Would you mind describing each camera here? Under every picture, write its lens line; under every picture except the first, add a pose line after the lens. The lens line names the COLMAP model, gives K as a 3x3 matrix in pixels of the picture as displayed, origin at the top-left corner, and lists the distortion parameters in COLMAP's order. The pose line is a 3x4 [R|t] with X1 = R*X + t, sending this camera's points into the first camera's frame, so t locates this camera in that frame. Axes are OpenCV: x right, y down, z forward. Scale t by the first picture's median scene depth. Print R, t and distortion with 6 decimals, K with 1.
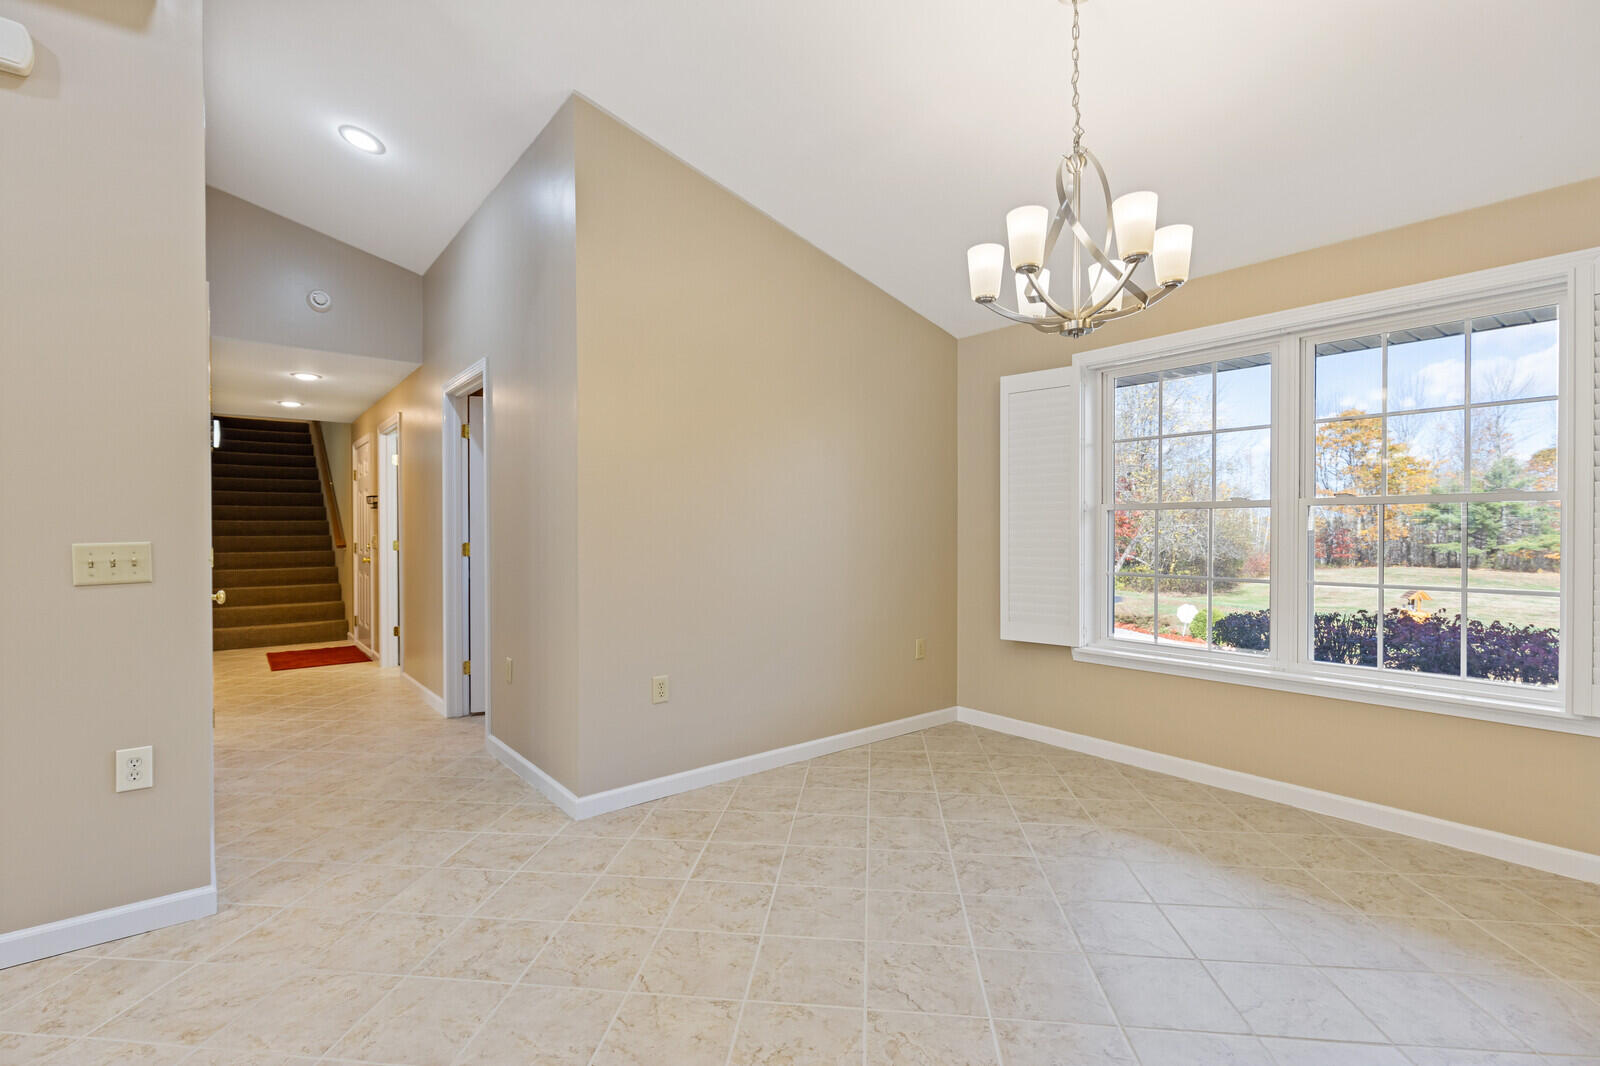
lens RADIAL K [[730.5, 0, 800.3], [0, 730.5, 538.0], [0, 0, 1]] dist [0.003429, -0.001461]
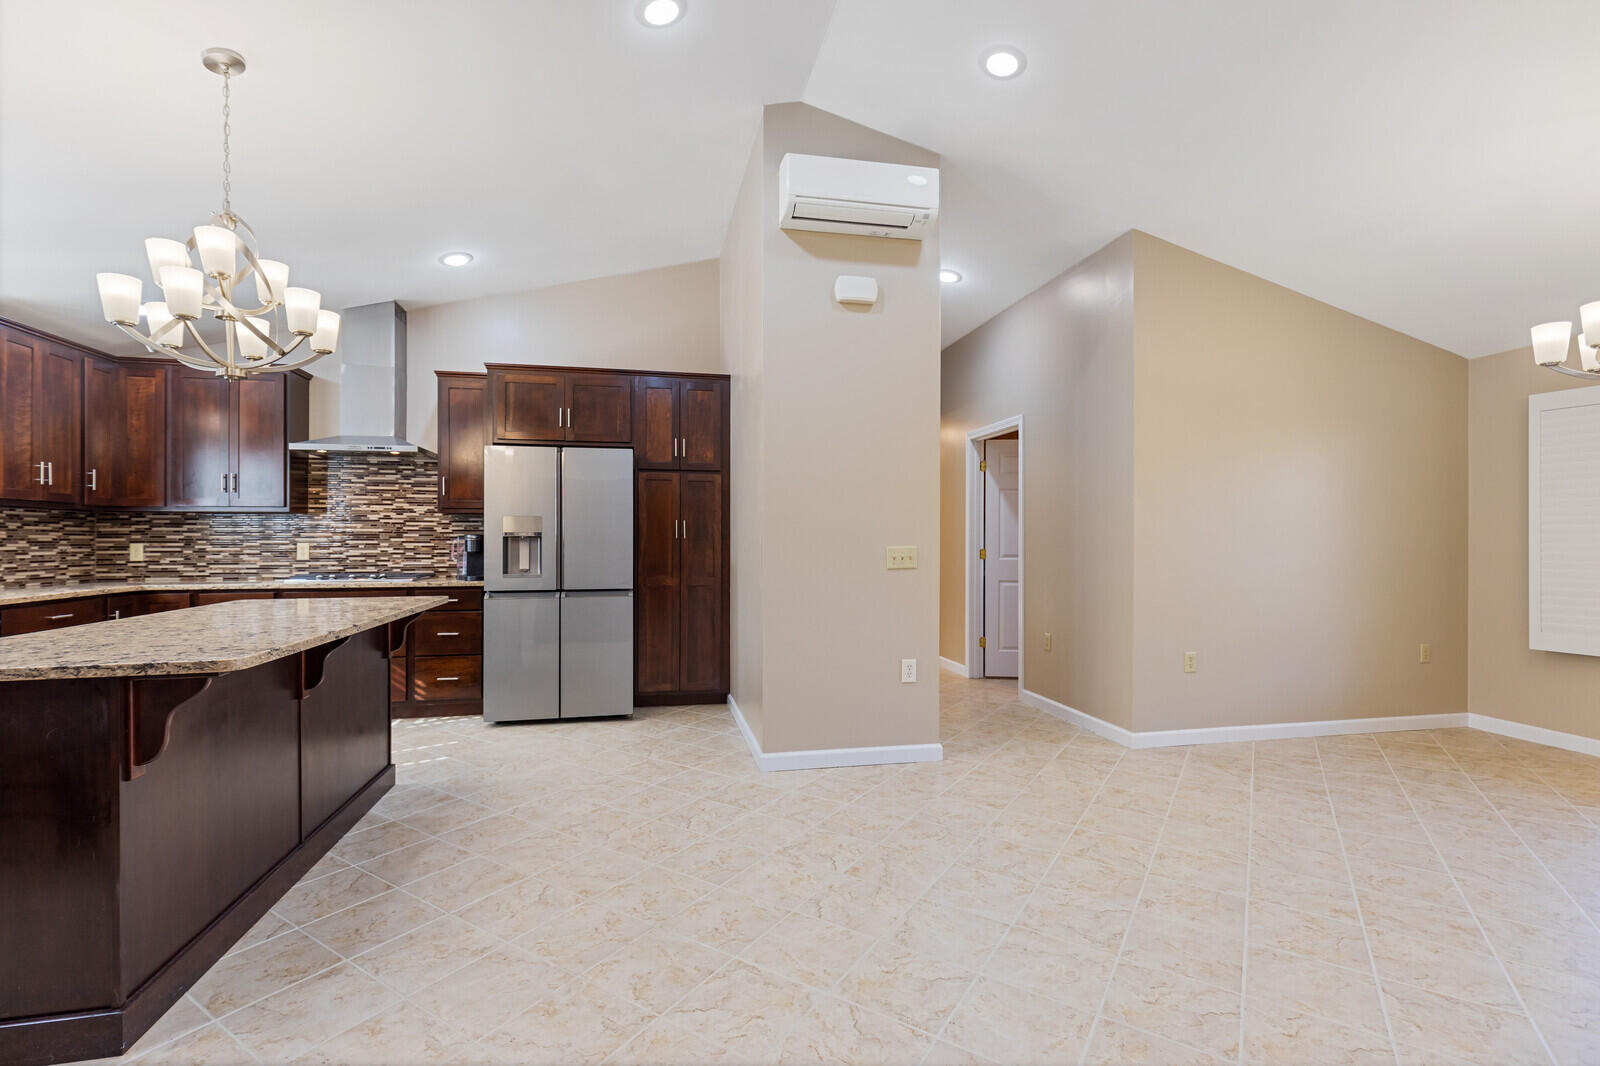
lens RADIAL K [[730.5, 0, 786.0], [0, 730.5, 532.3], [0, 0, 1]] dist [0.003429, -0.001461]
pose [[0.889310, 0.001798, -0.457302, -0.254042], [-0.009267, 0.999858, -0.014090, -0.000042], [0.457212, 0.016769, 0.889200, -0.542409]]
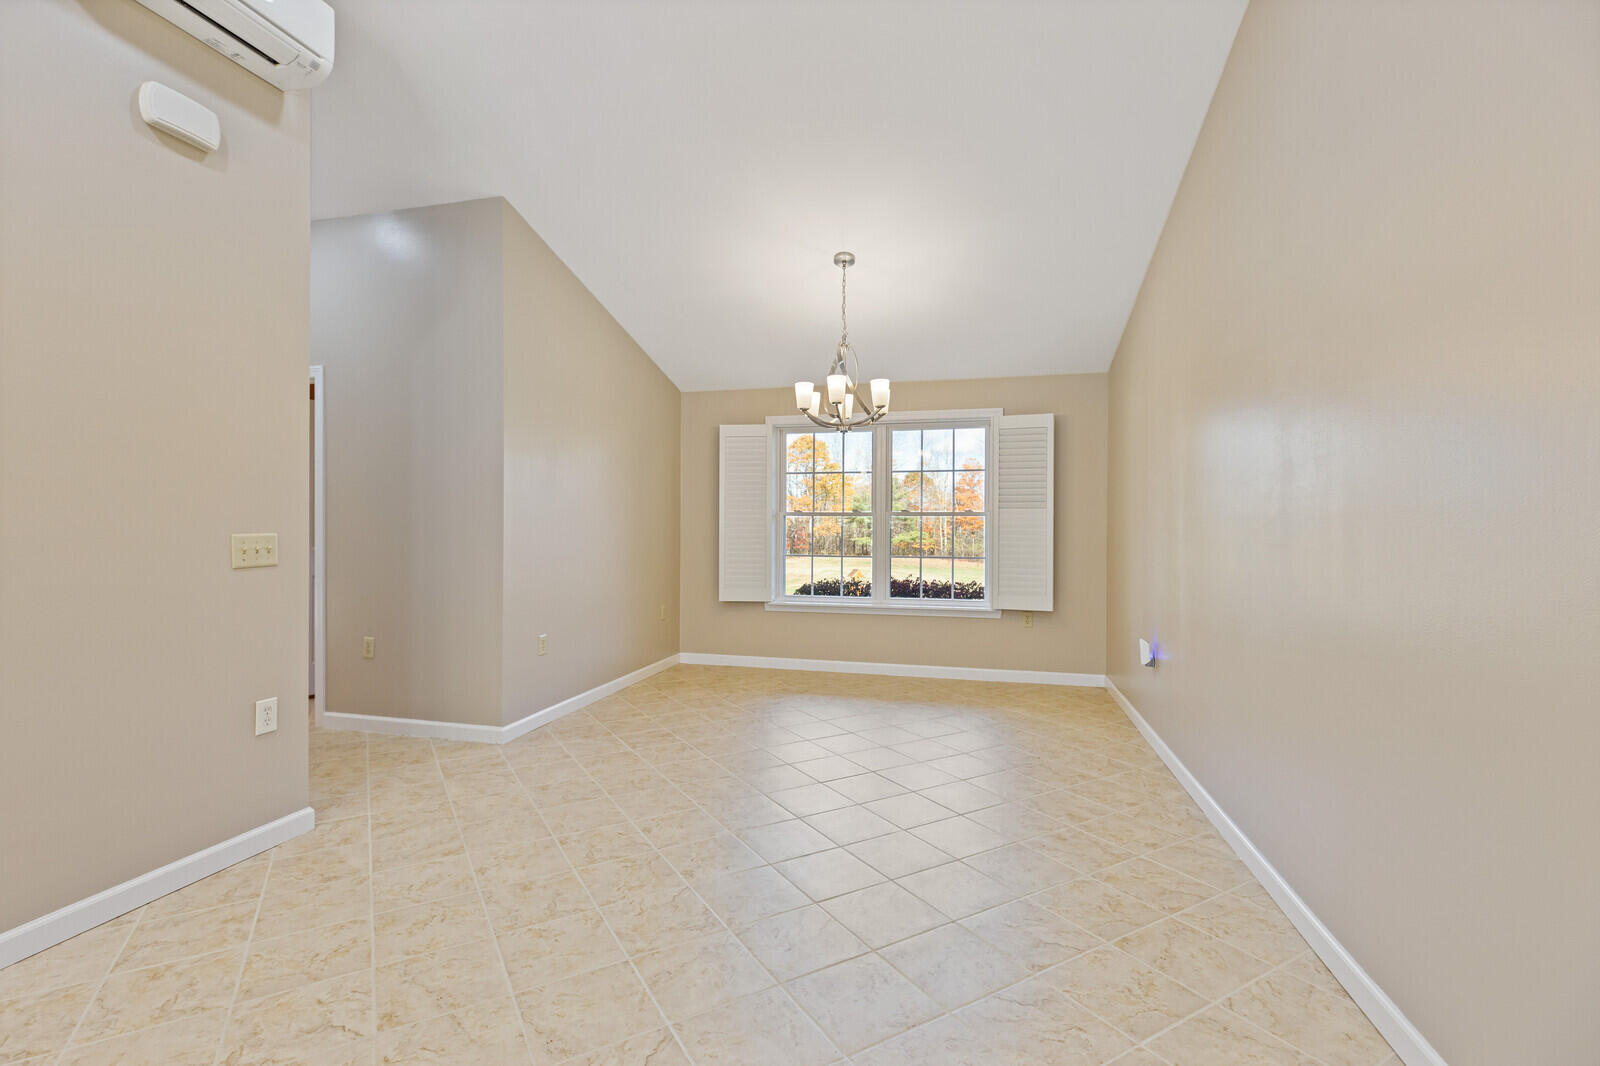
lens RADIAL K [[730.5, 0, 802.6], [0, 730.5, 531.8], [0, 0, 1]] dist [0.003429, -0.001461]
pose [[0.794397, 0.004987, 0.607378, -0.676678], [-0.004337, 0.999987, -0.002537, 0.001072], [-0.607383, -0.000619, 0.794409, -0.386721]]
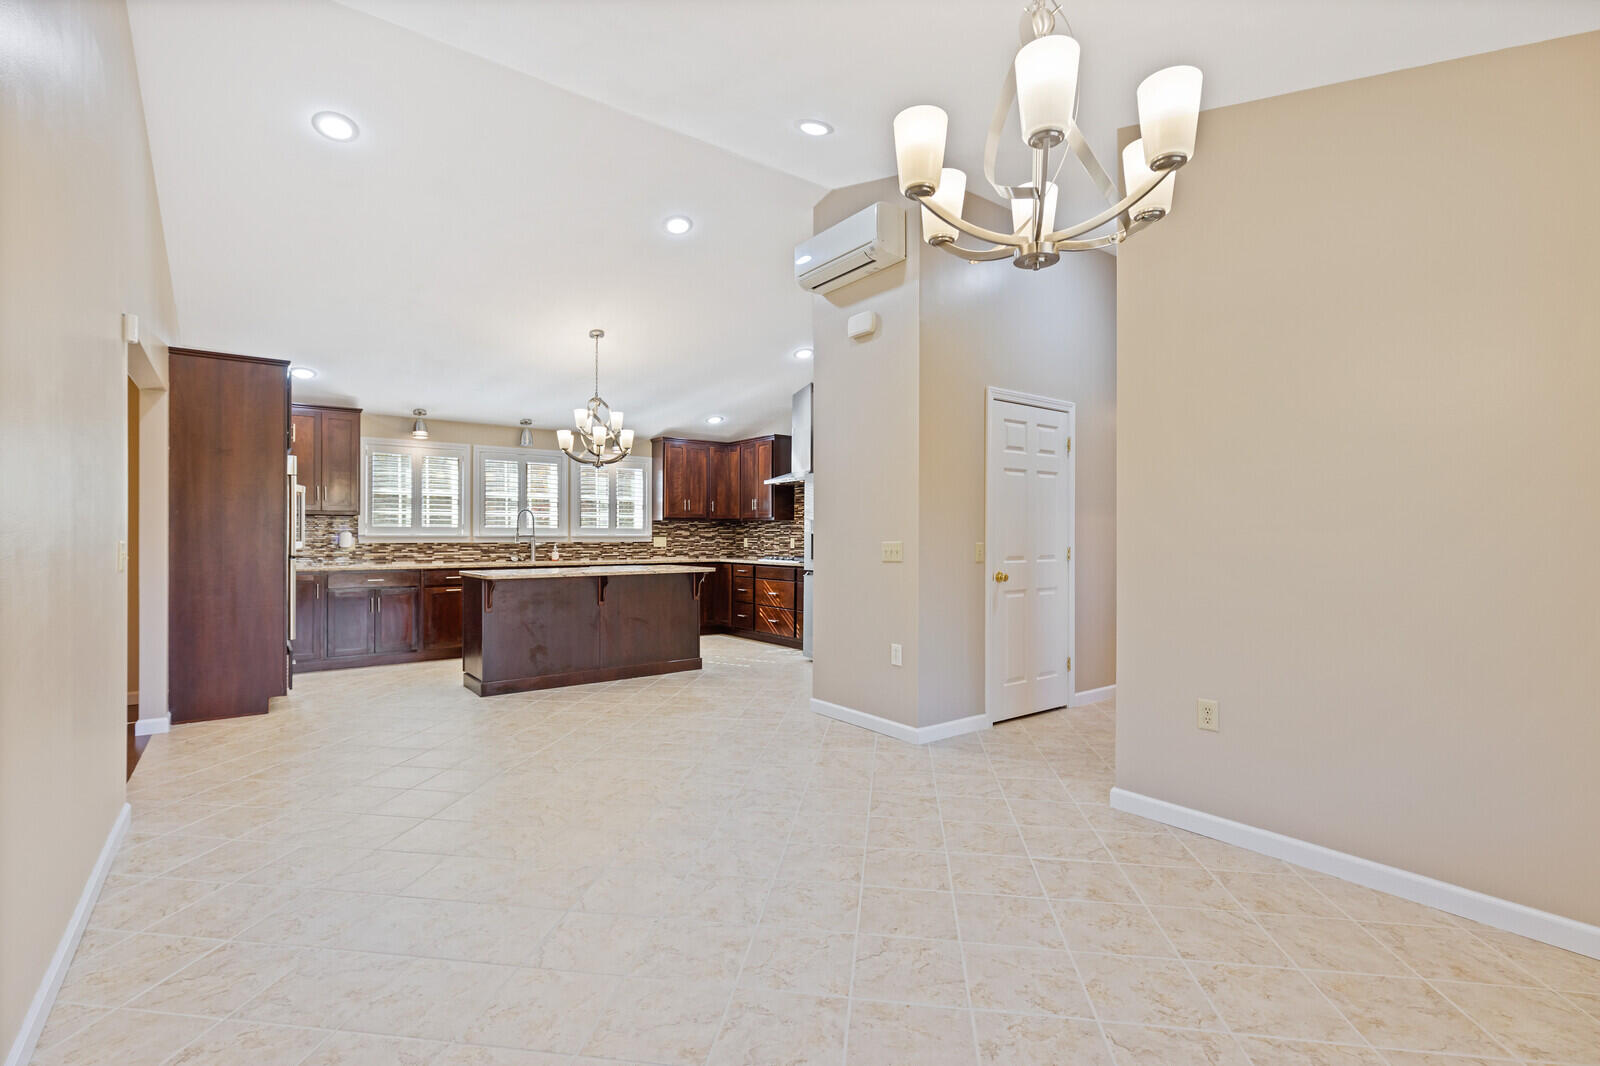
lens RADIAL K [[730.5, 0, 780.4], [0, 730.5, 529.6], [0, 0, 1]] dist [0.003429, -0.001461]
pose [[-0.050925, -0.004583, -0.998692, 0.788177], [-0.012742, 0.999911, -0.003939, -0.009946], [0.998621, 0.012524, -0.050978, 0.560442]]
